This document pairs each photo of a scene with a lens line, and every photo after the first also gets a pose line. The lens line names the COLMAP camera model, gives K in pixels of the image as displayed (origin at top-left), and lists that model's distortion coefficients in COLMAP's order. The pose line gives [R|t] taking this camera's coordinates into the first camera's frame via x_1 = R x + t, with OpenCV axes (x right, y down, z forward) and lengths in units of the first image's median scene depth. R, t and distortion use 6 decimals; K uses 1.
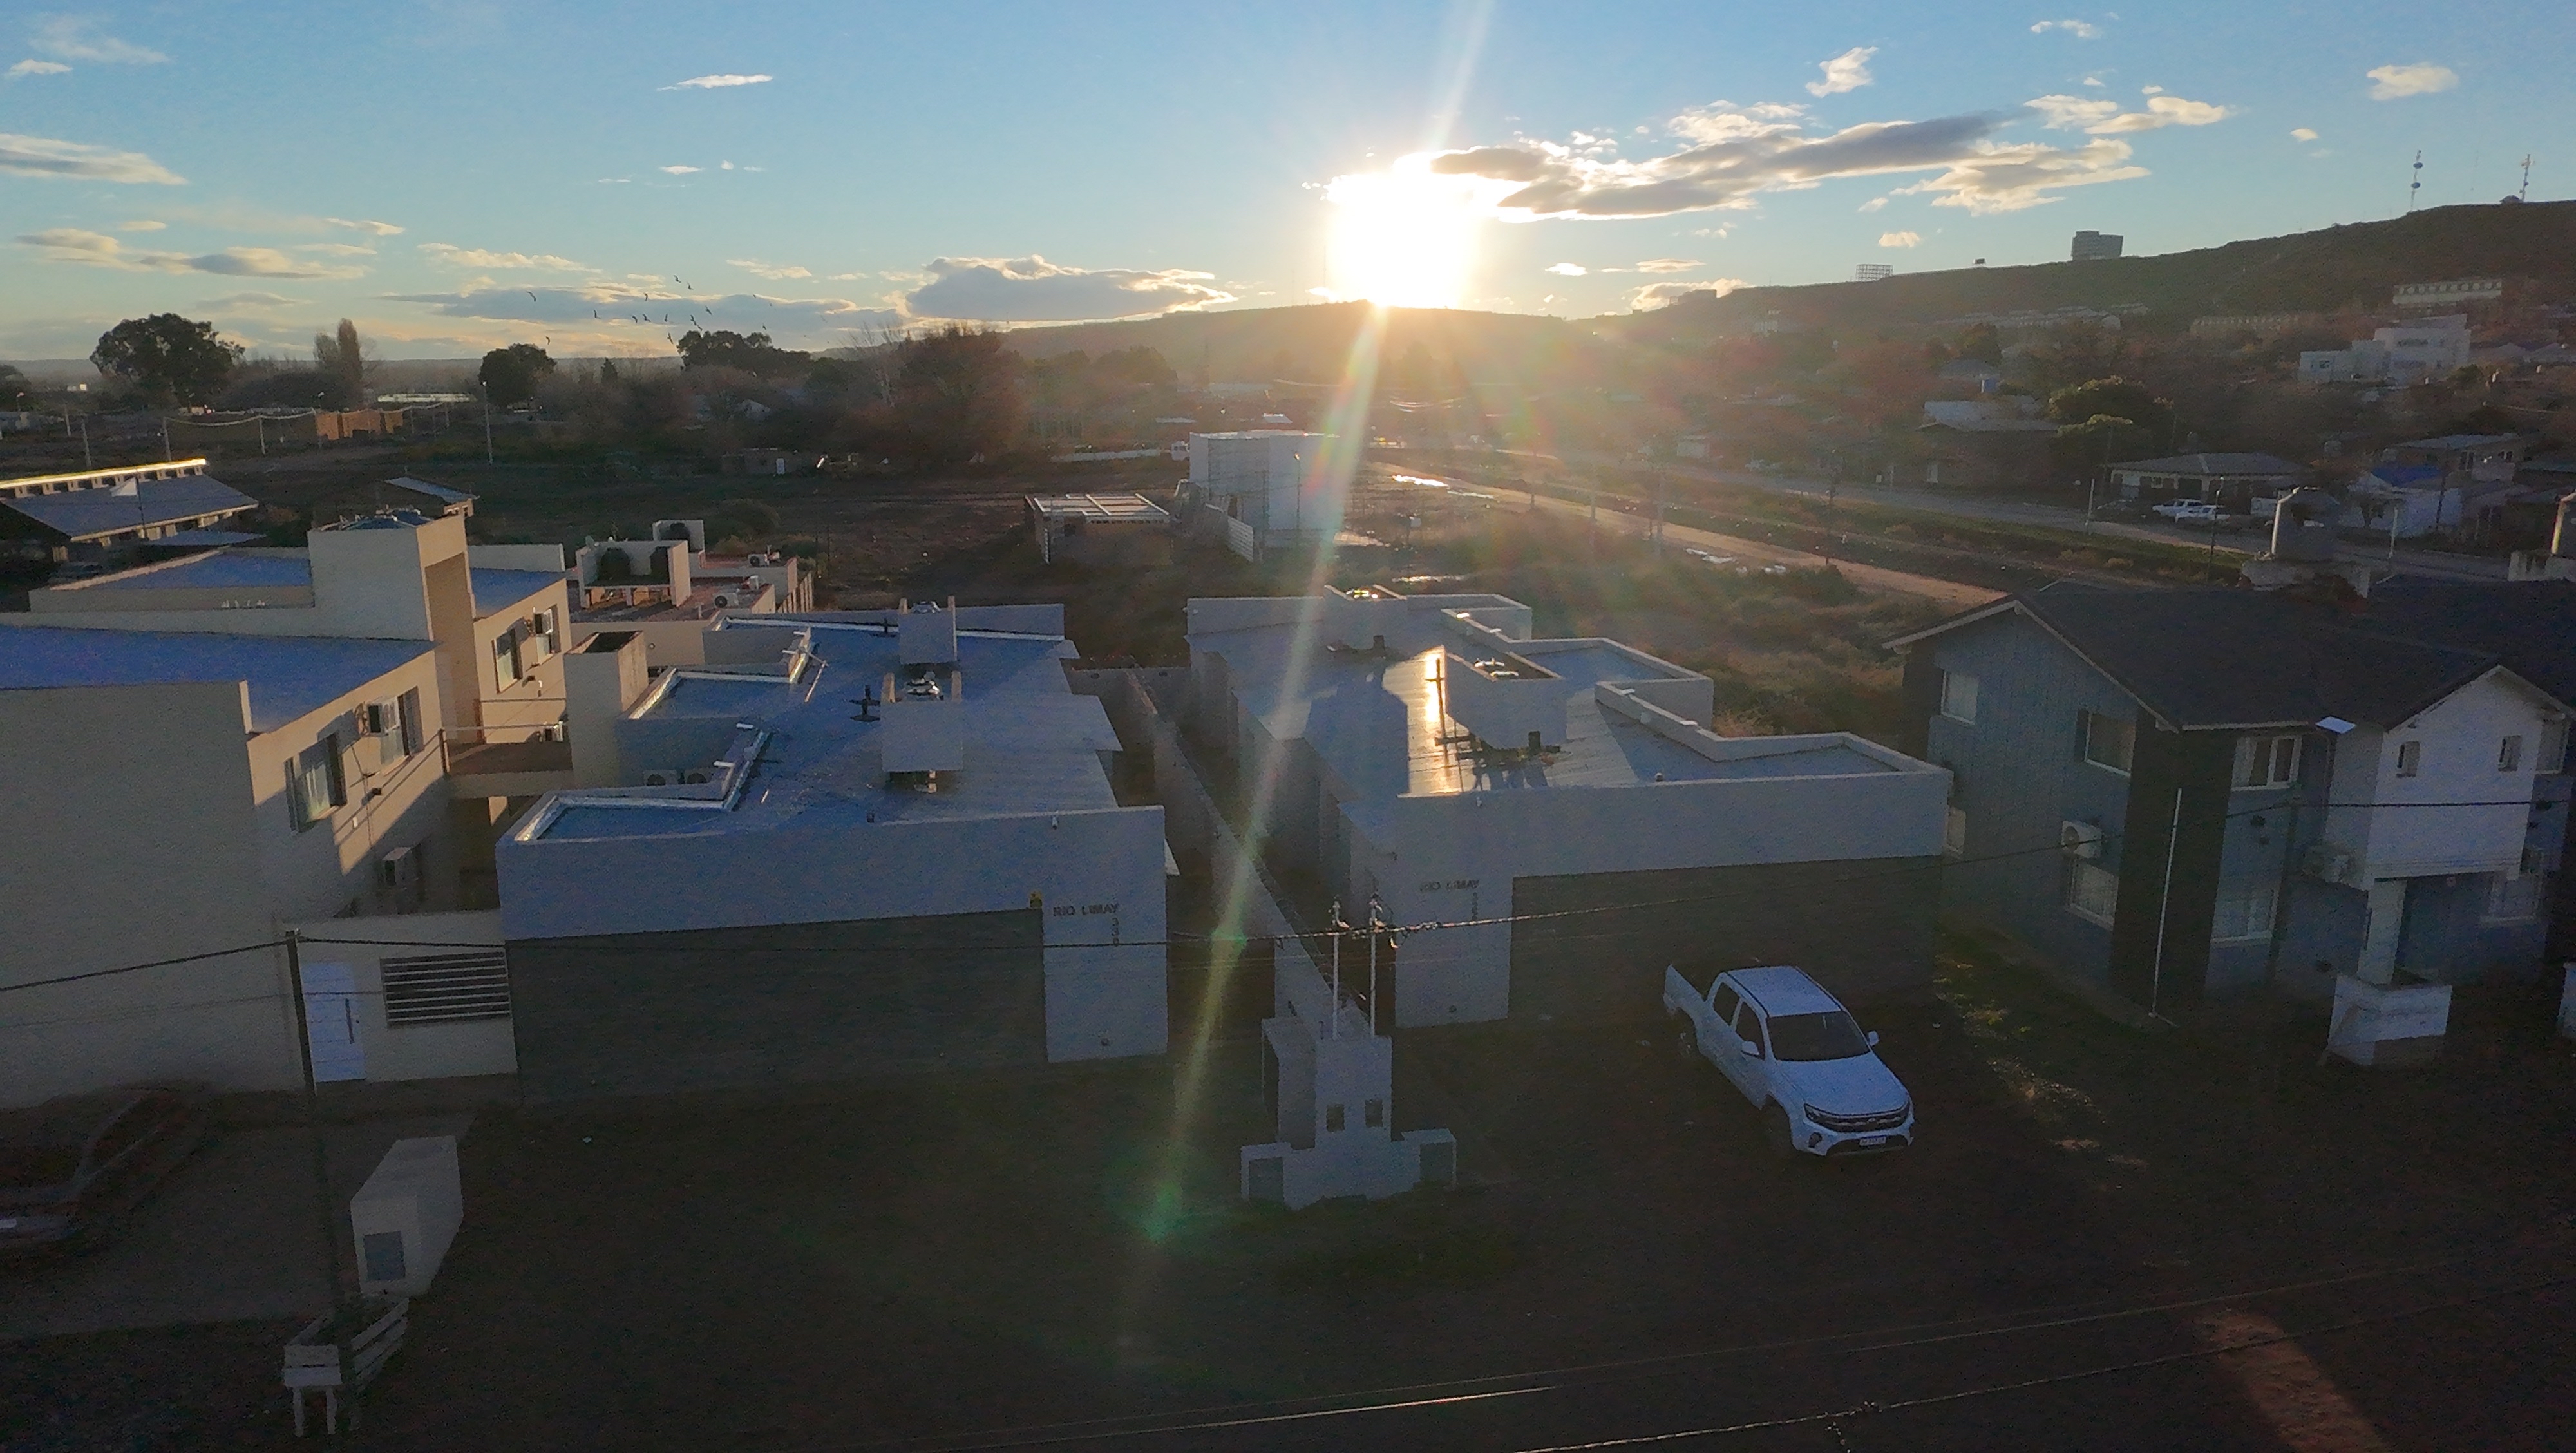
lens RADIAL K [[1619.2, 0, 1279.1], [0, 1619.2, 725.0], [0, 0, 1]] dist [-0.000024, -0.000627]
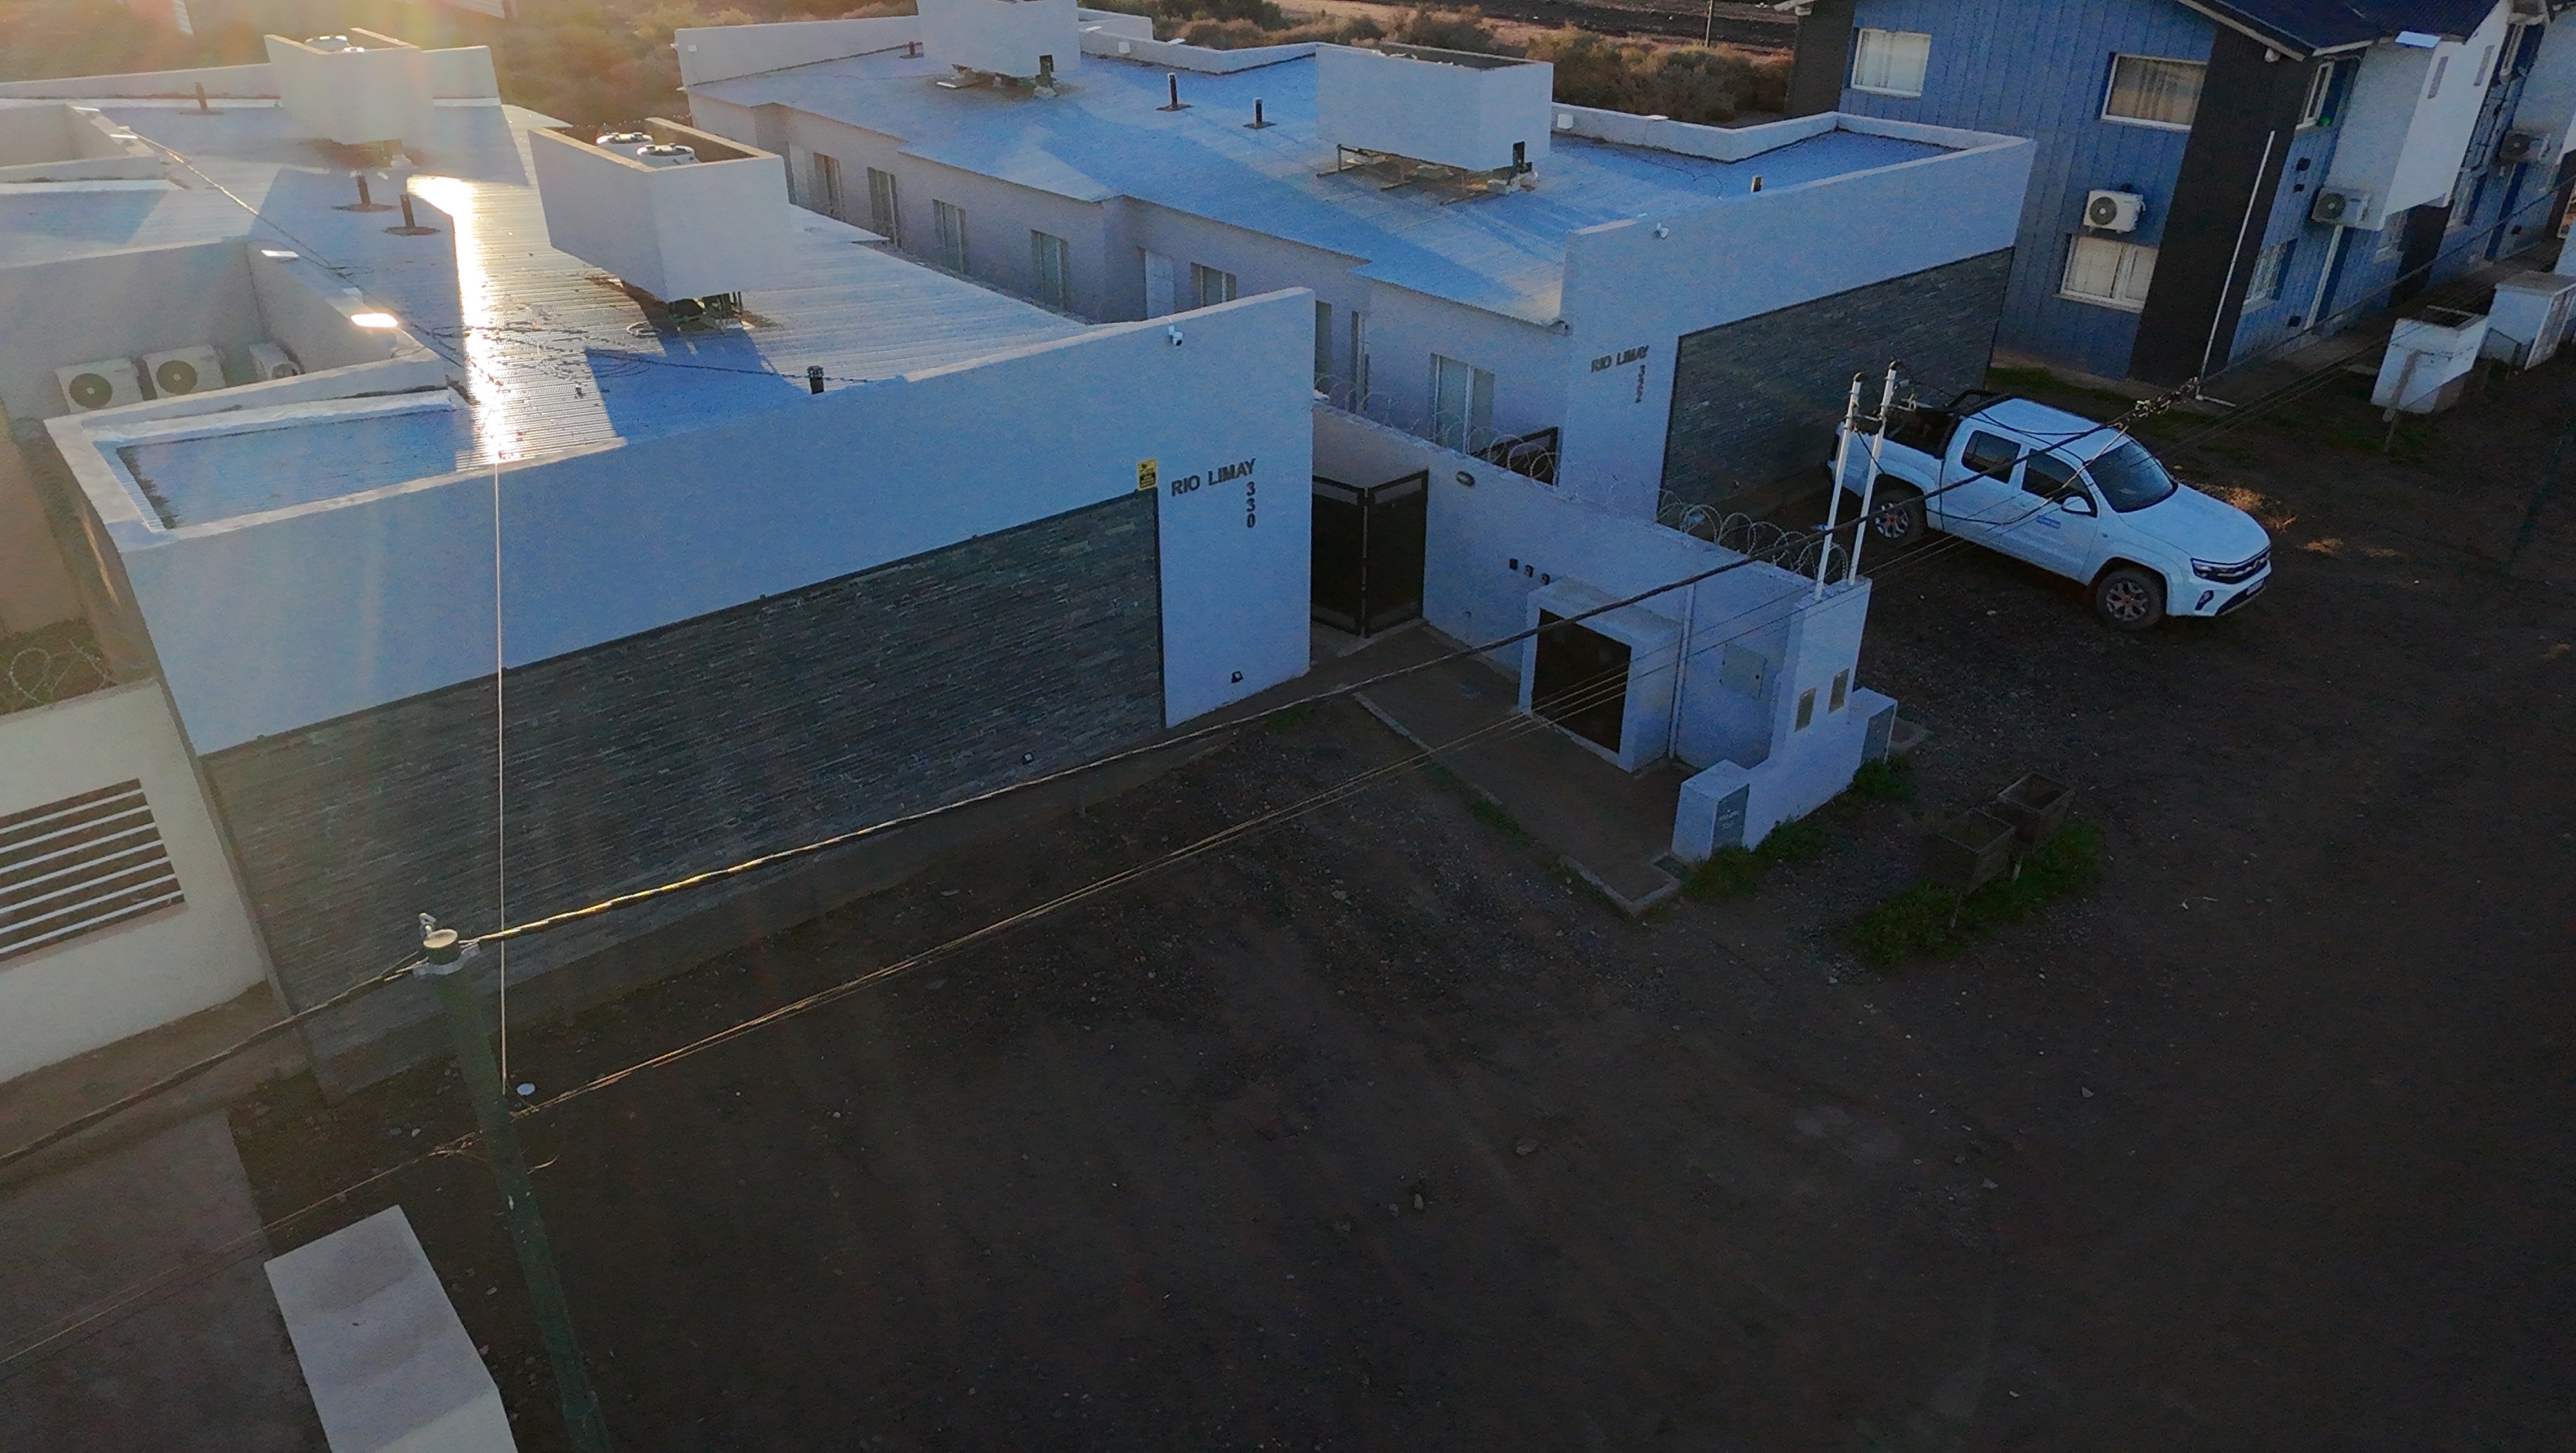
lens RADIAL K [[1619.2, 0, 1289.5], [0, 1619.2, 720.3], [0, 0, 1]] dist [-0.000024, -0.000627]
pose [[0.875925, -0.232137, 0.422928, -0.374376], [0.095953, 0.942941, 0.318833, 0.008815], [-0.472809, -0.238693, 0.848220, 0.449215]]
